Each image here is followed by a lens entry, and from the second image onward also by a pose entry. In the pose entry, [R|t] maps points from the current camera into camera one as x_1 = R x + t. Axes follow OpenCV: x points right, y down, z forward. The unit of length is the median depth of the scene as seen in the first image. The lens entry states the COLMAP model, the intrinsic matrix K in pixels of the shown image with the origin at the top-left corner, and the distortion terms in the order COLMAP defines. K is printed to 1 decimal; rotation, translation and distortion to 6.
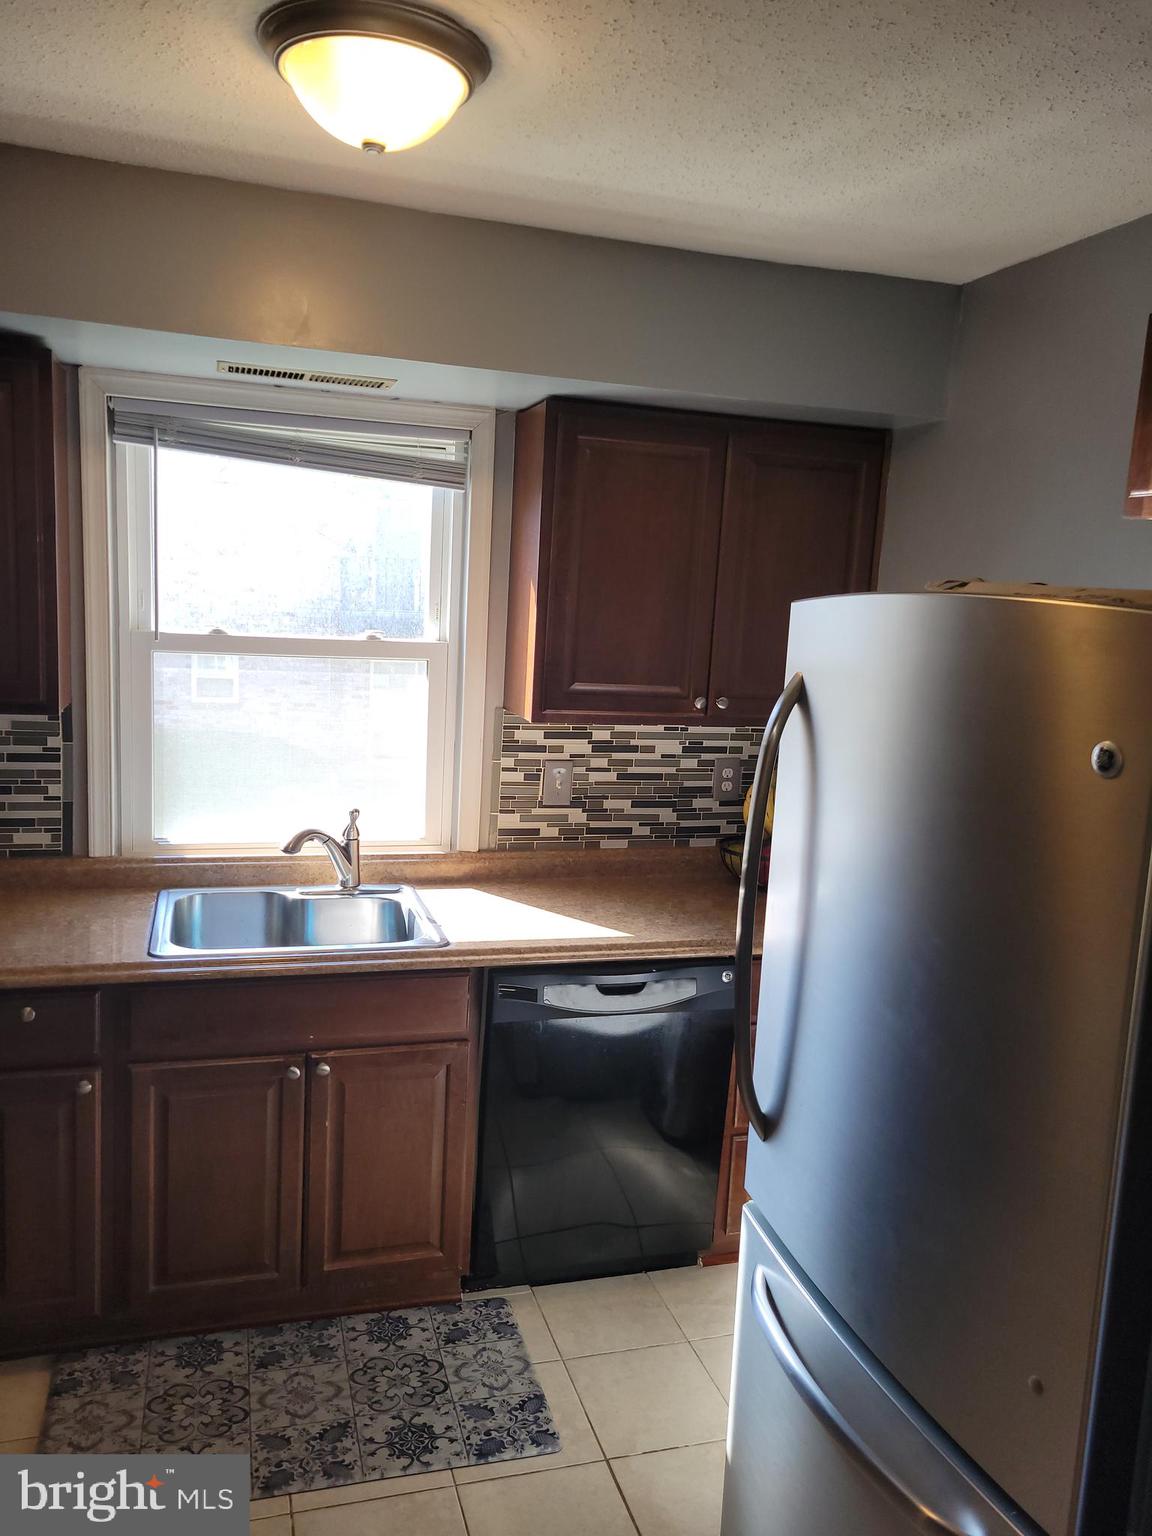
lens RADIAL K [[1156.9, 0, 563.7], [0, 1156.9, 781.1], [0, 0, 1]] dist [0.066868, -0.054877]
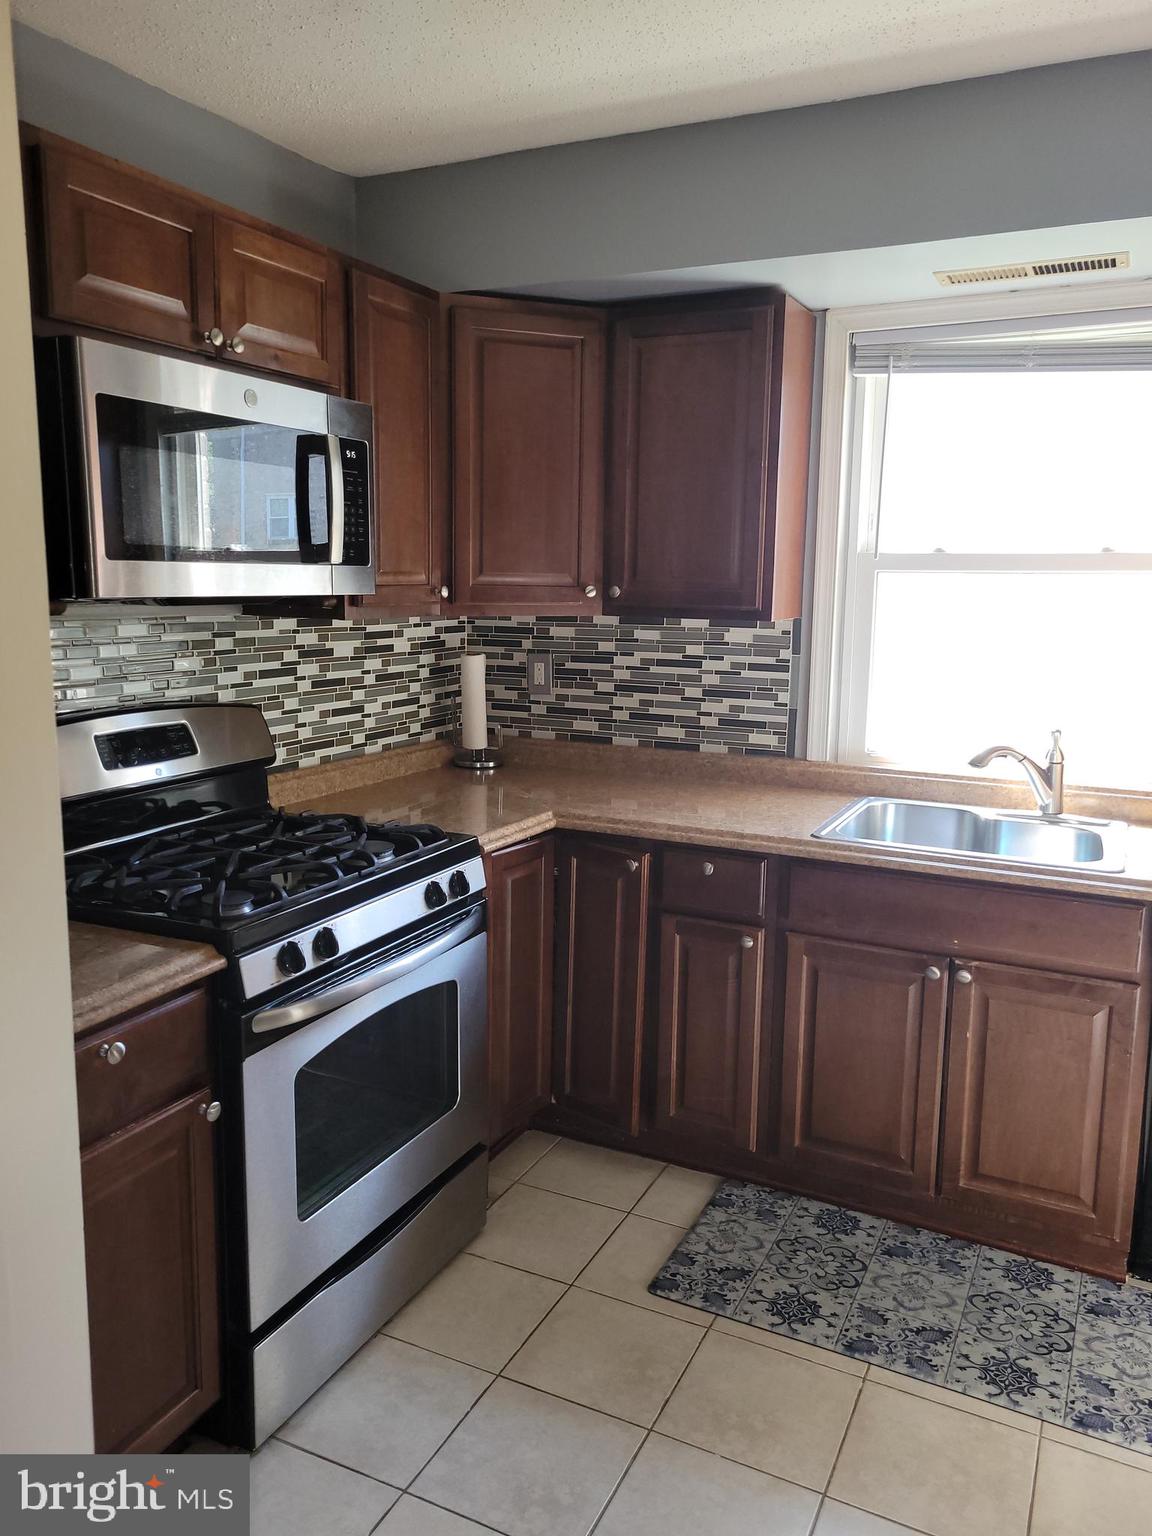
lens RADIAL K [[1156.8, 0, 572.3], [0, 1156.8, 775.6], [0, 0, 1]] dist [0.035097, -0.011381]
pose [[0.731729, 0.075301, -0.677423, 0.200471], [-0.082824, 0.996337, 0.021288, 0.085804], [0.676544, 0.040530, 0.735286, 0.052699]]
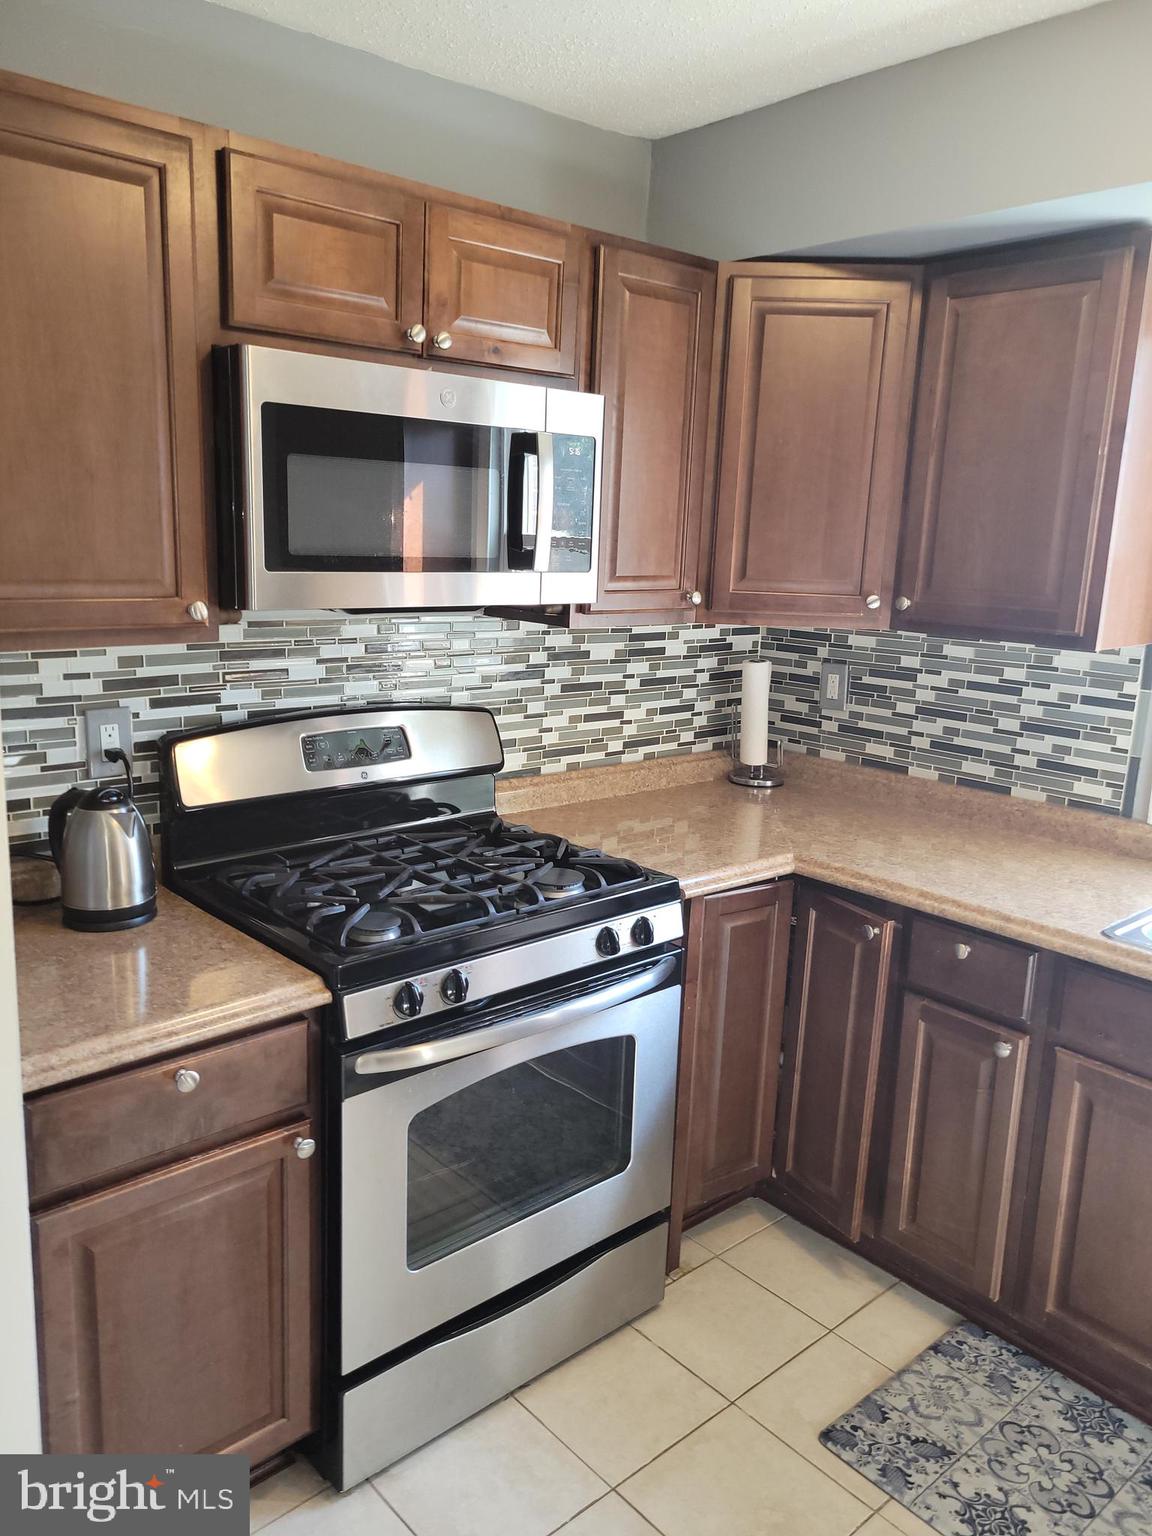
lens RADIAL K [[1151.4, 0, 550.1], [0, 1151.4, 770.0], [0, 0, 1]] dist [0.046267, -0.032817]
pose [[0.409859, 0.151348, -0.899505, 0.214727], [-0.154841, 0.983370, 0.094906, 0.014294], [0.898910, 0.100382, 0.426478, 0.257638]]
